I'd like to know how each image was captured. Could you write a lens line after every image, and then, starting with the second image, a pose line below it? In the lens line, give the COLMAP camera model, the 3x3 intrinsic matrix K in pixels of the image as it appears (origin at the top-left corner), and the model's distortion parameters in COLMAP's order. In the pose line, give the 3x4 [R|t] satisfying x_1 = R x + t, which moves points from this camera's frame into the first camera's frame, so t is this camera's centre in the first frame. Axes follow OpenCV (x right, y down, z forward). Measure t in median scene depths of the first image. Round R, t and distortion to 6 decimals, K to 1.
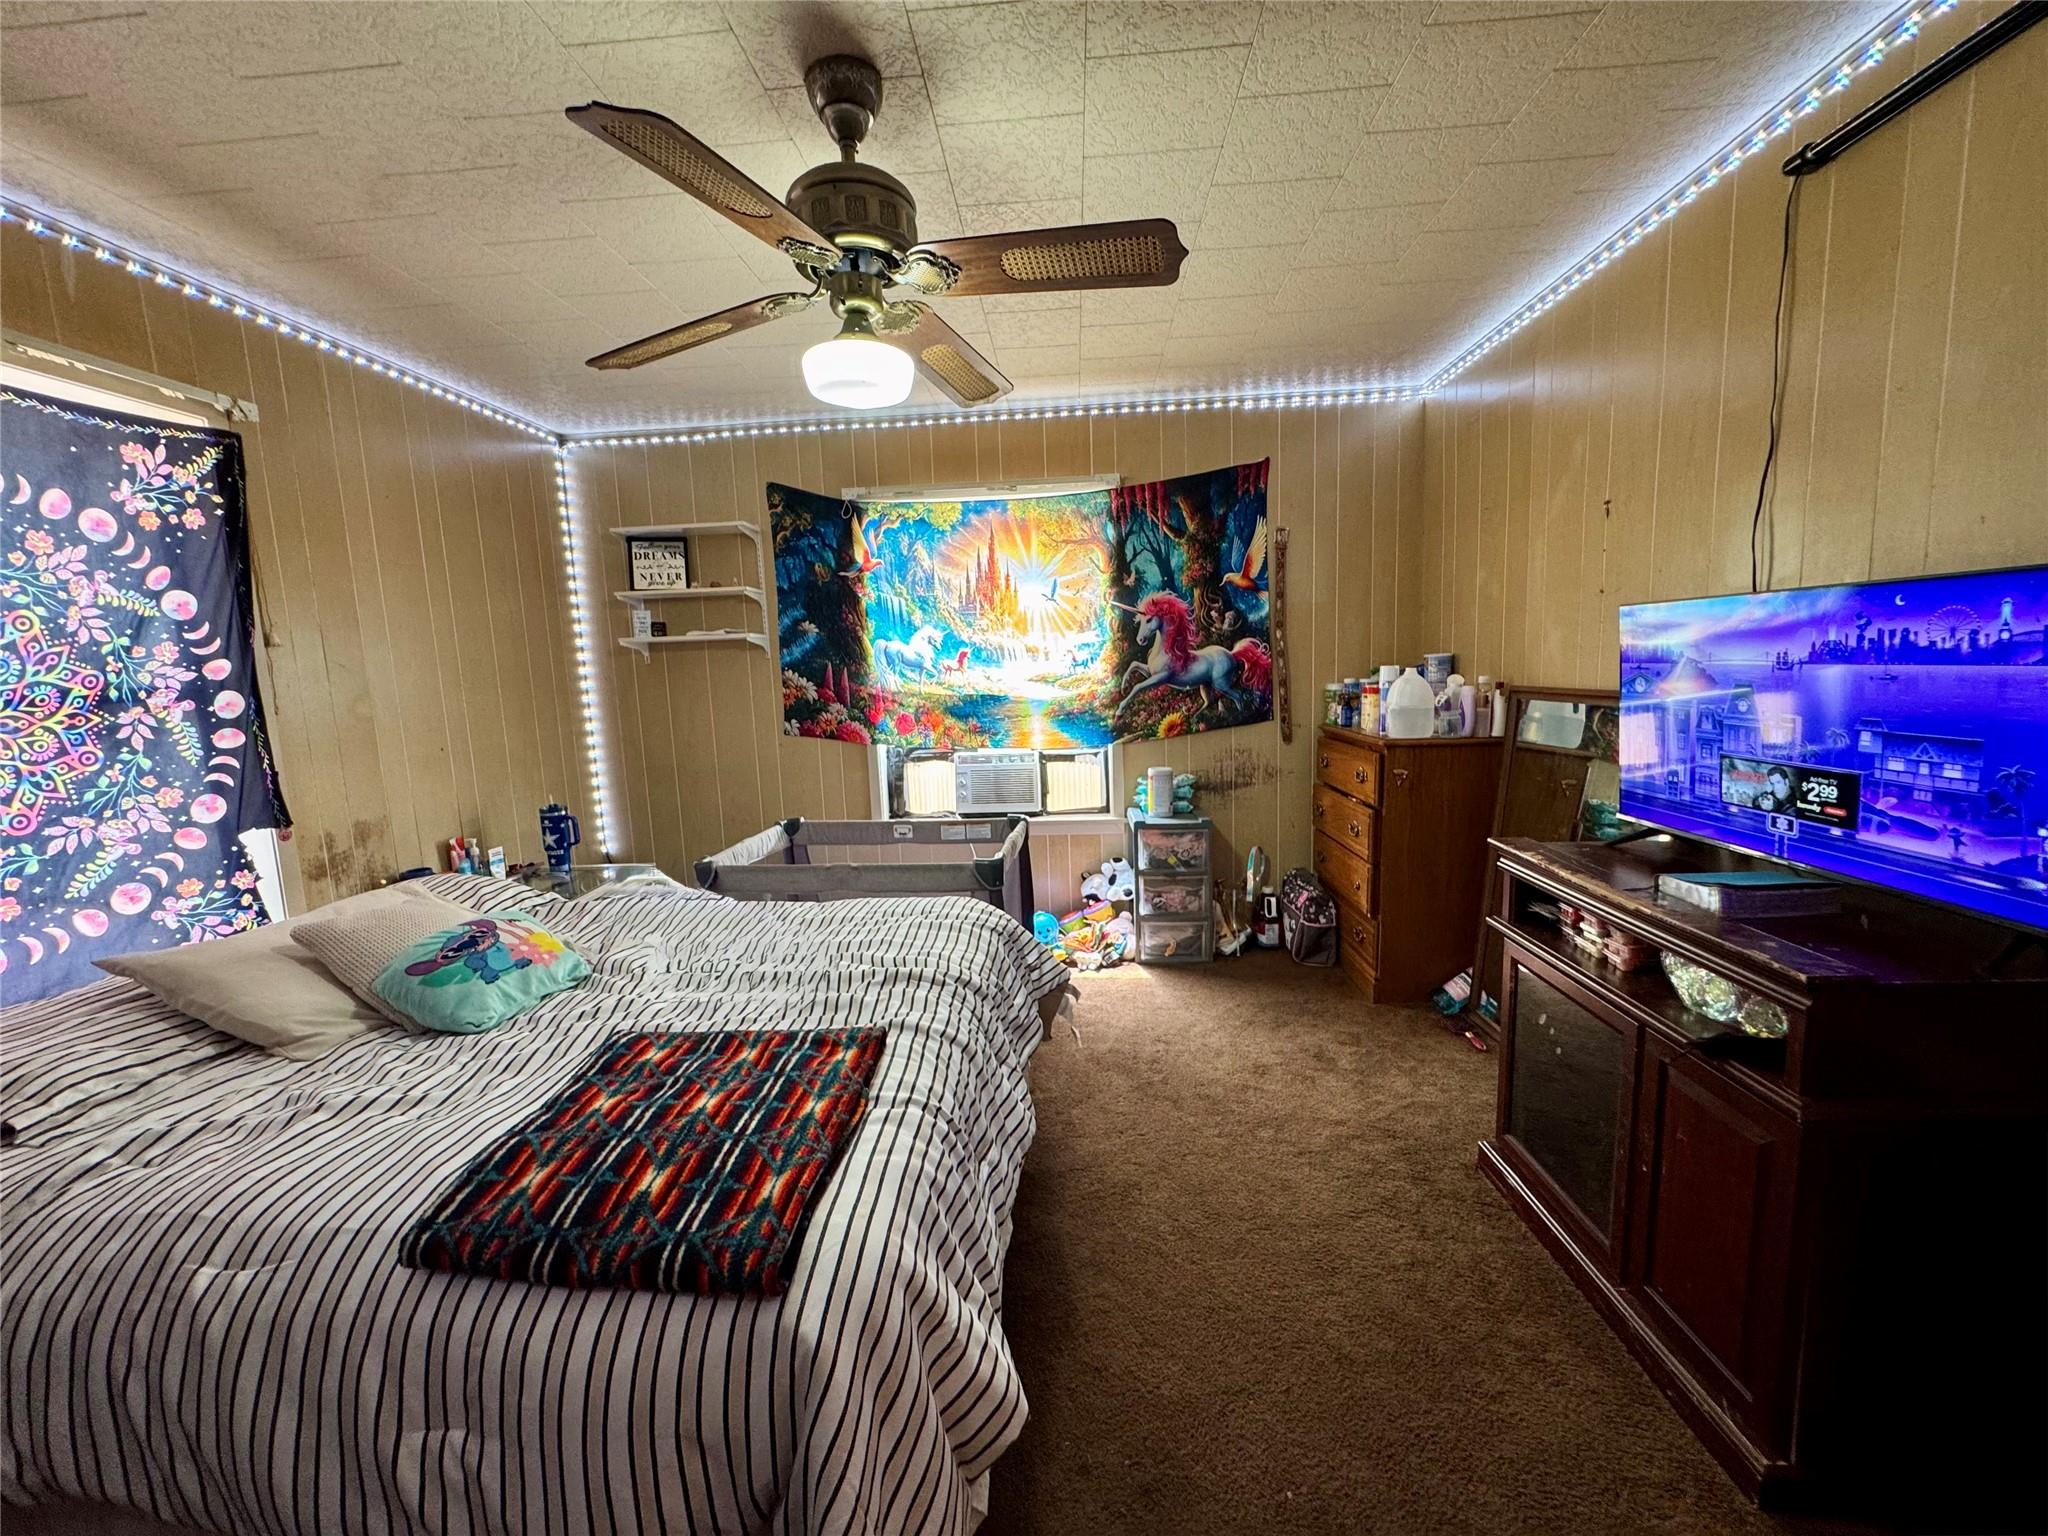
lens RADIAL K [[821.1, 0, 1024.6], [0, 821.1, 765.8], [0, 0, 1]] dist [-0.002644, 0.000388]
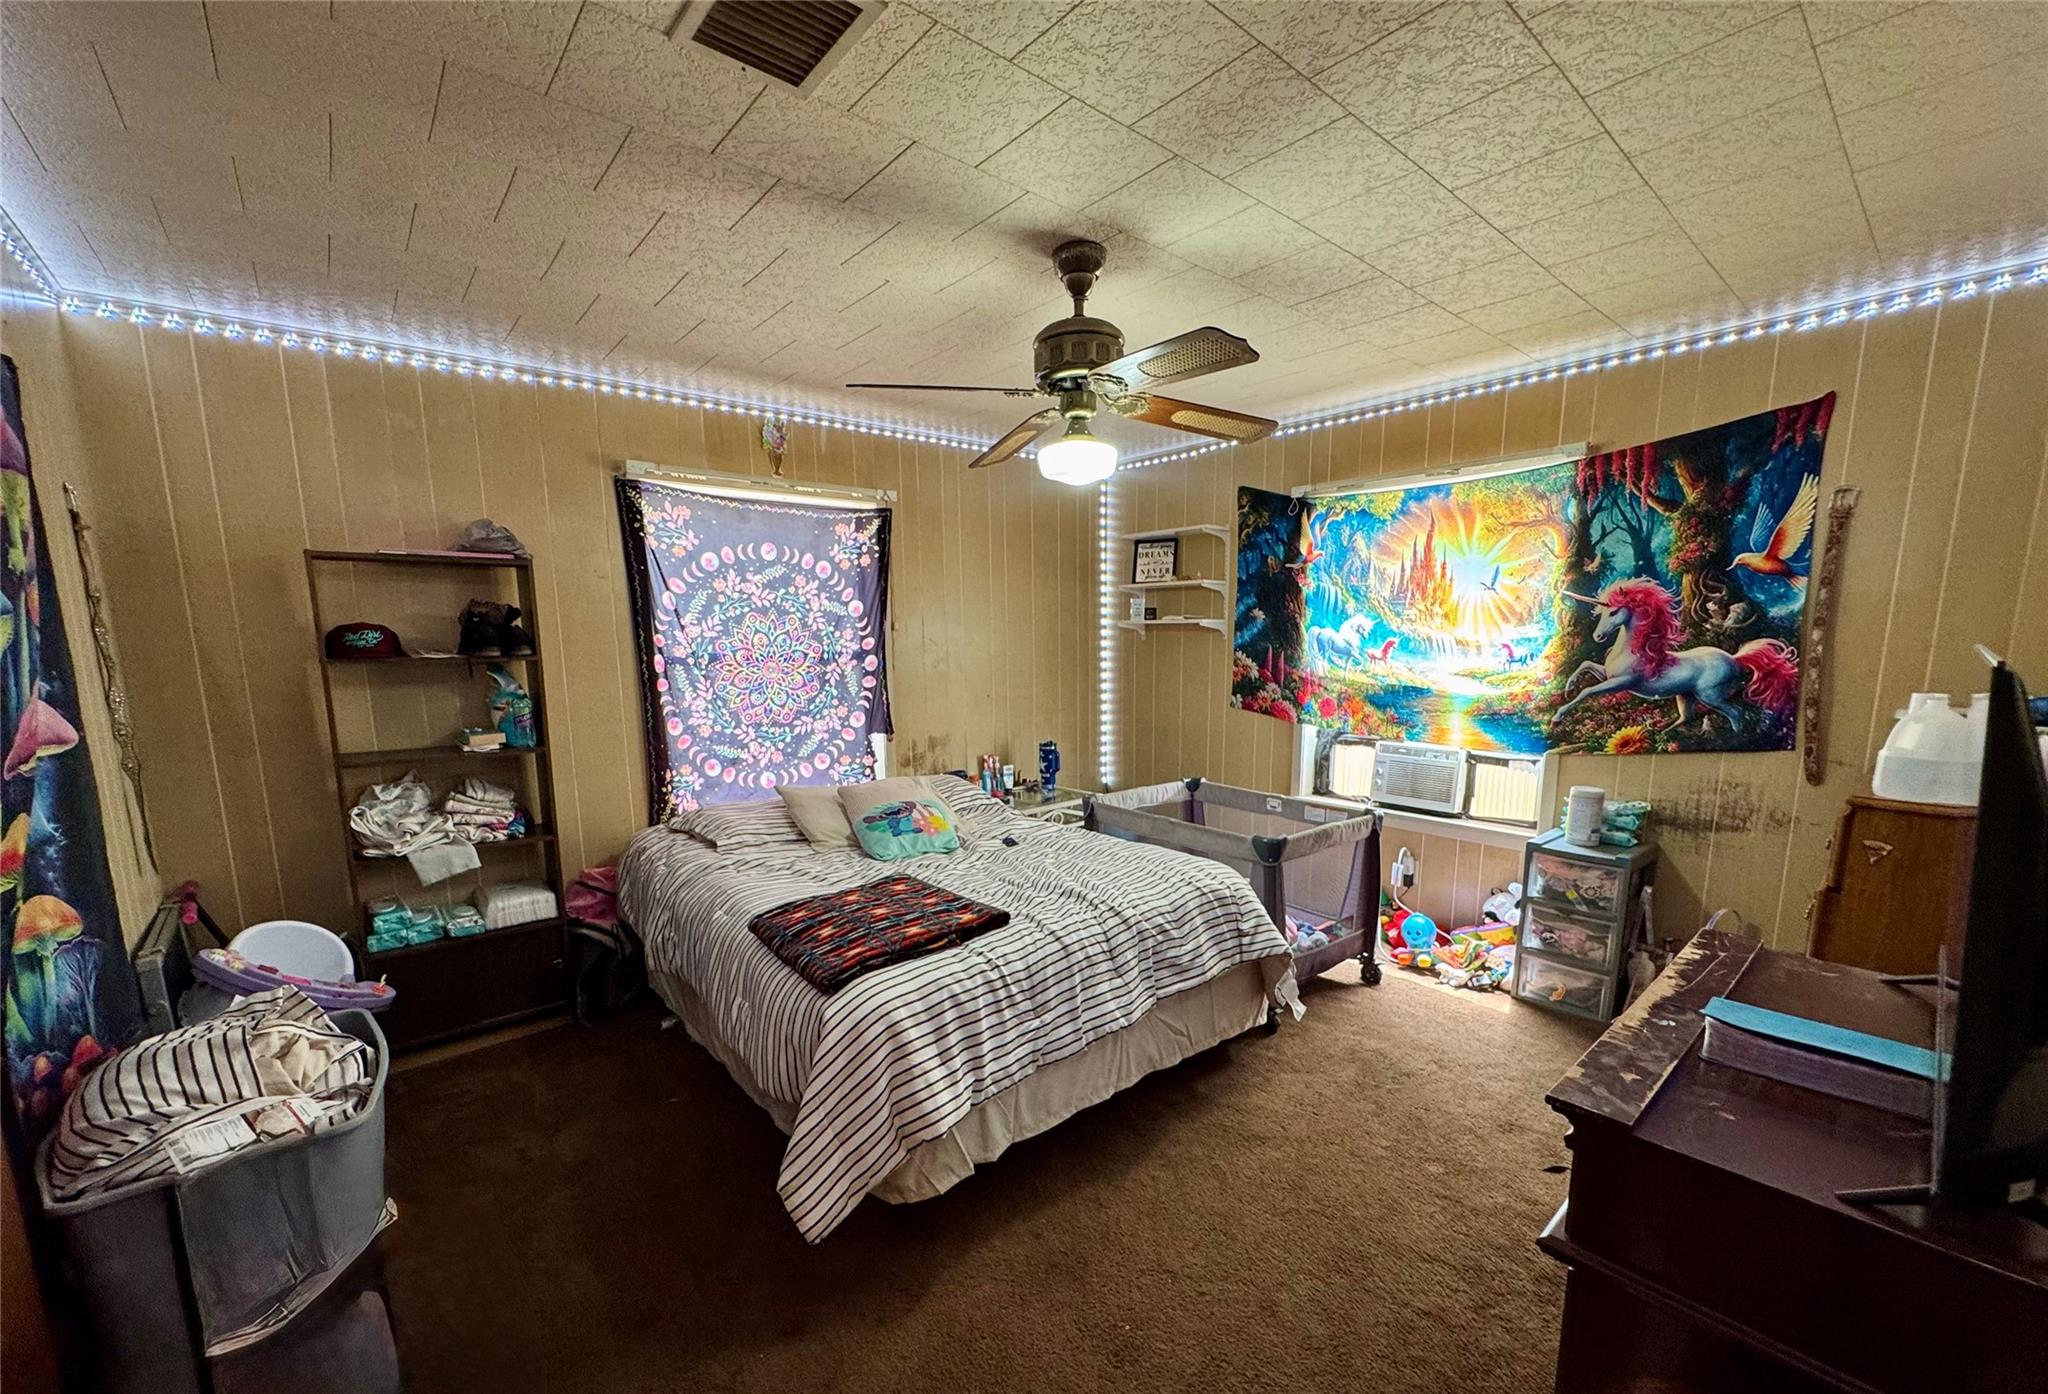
lens RADIAL K [[816.2, 0, 1017.3], [0, 816.2, 765.3], [0, 0, 1]] dist [0.000104, -0.000370]
pose [[0.694712, 0.146242, -0.704264, 0.347887], [-0.108176, 0.989220, 0.098704, -0.040664], [0.711107, 0.007614, 0.703043, -0.020786]]
